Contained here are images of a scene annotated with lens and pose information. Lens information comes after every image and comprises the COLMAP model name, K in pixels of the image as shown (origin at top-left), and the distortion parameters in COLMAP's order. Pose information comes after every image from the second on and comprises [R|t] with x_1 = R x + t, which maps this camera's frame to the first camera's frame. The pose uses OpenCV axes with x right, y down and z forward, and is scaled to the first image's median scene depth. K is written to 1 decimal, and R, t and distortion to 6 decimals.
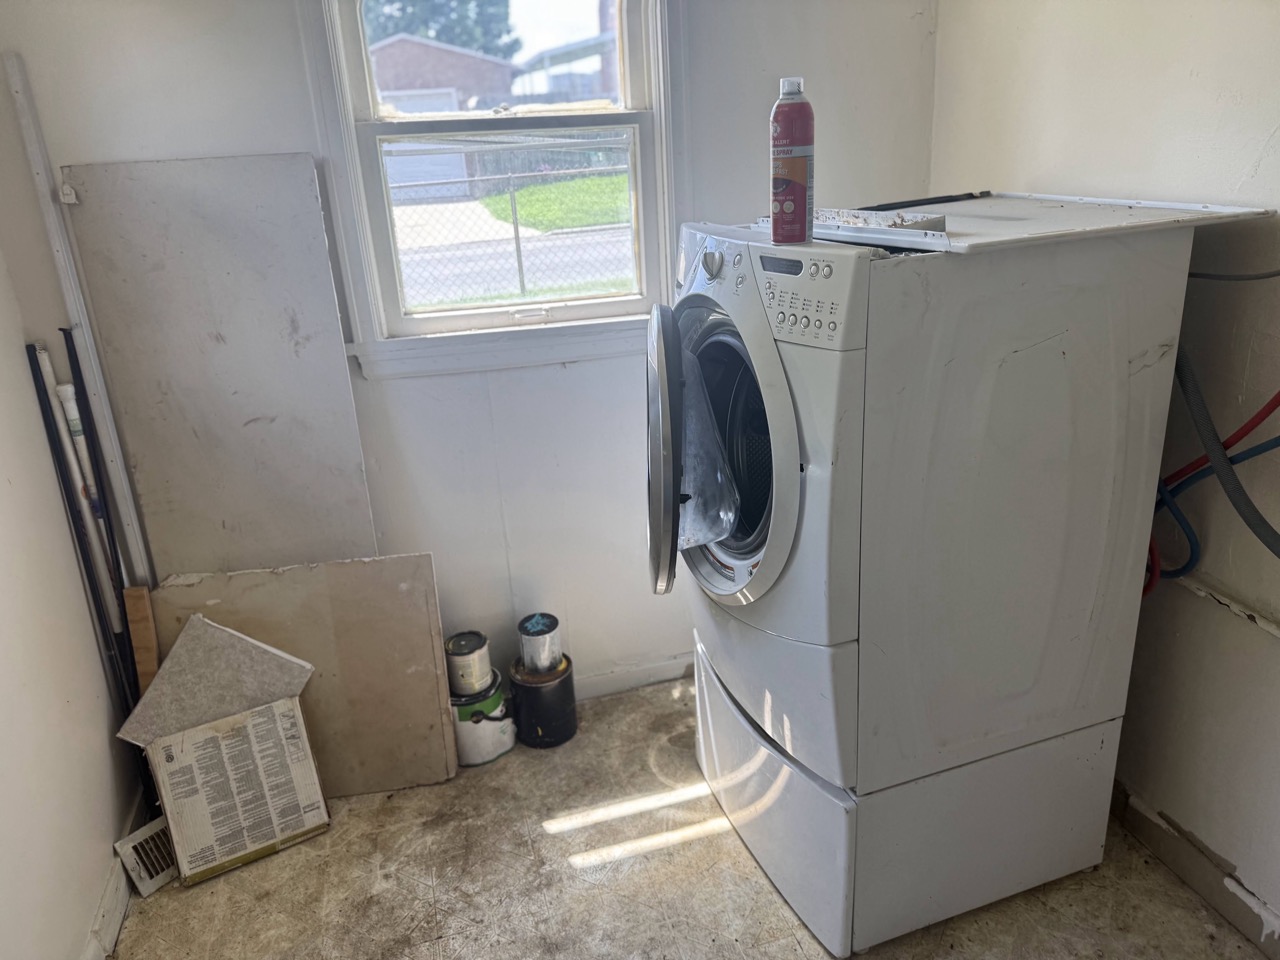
lens RADIAL K [[907.3, 0, 644.2], [0, 907.3, 481.4], [0, 0, 1]] dist [0.042829, -0.058888]
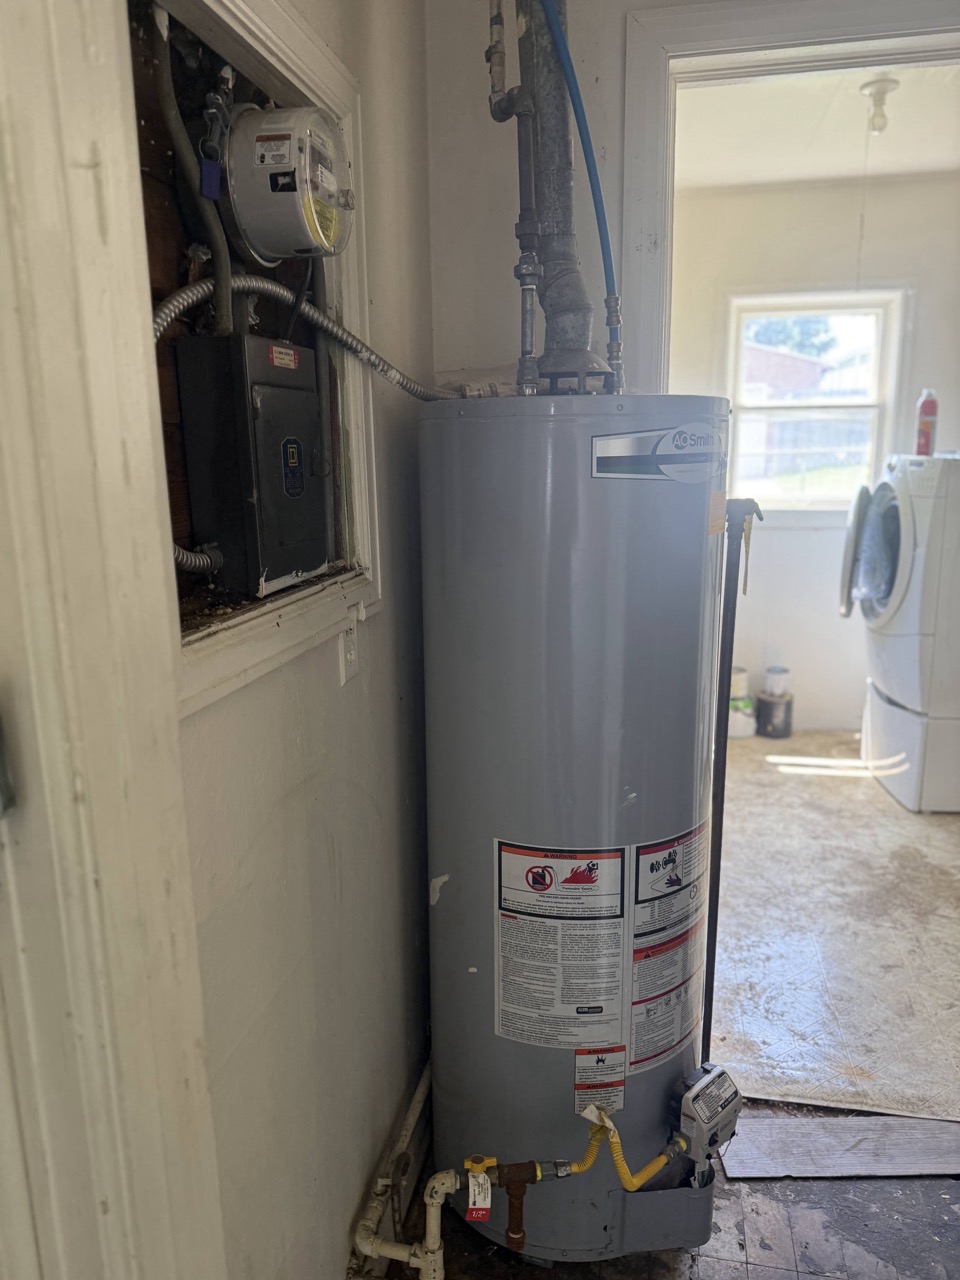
lens RADIAL K [[907.3, 0, 476.6], [0, 907.3, 641.9], [0, 0, 1]] dist [0.042829, -0.058888]
pose [[0.886643, 0.138515, -0.441222, 0.152972], [-0.194022, 0.977478, -0.083025, 0.392706], [0.419785, 0.159220, 0.893549, -0.951315]]
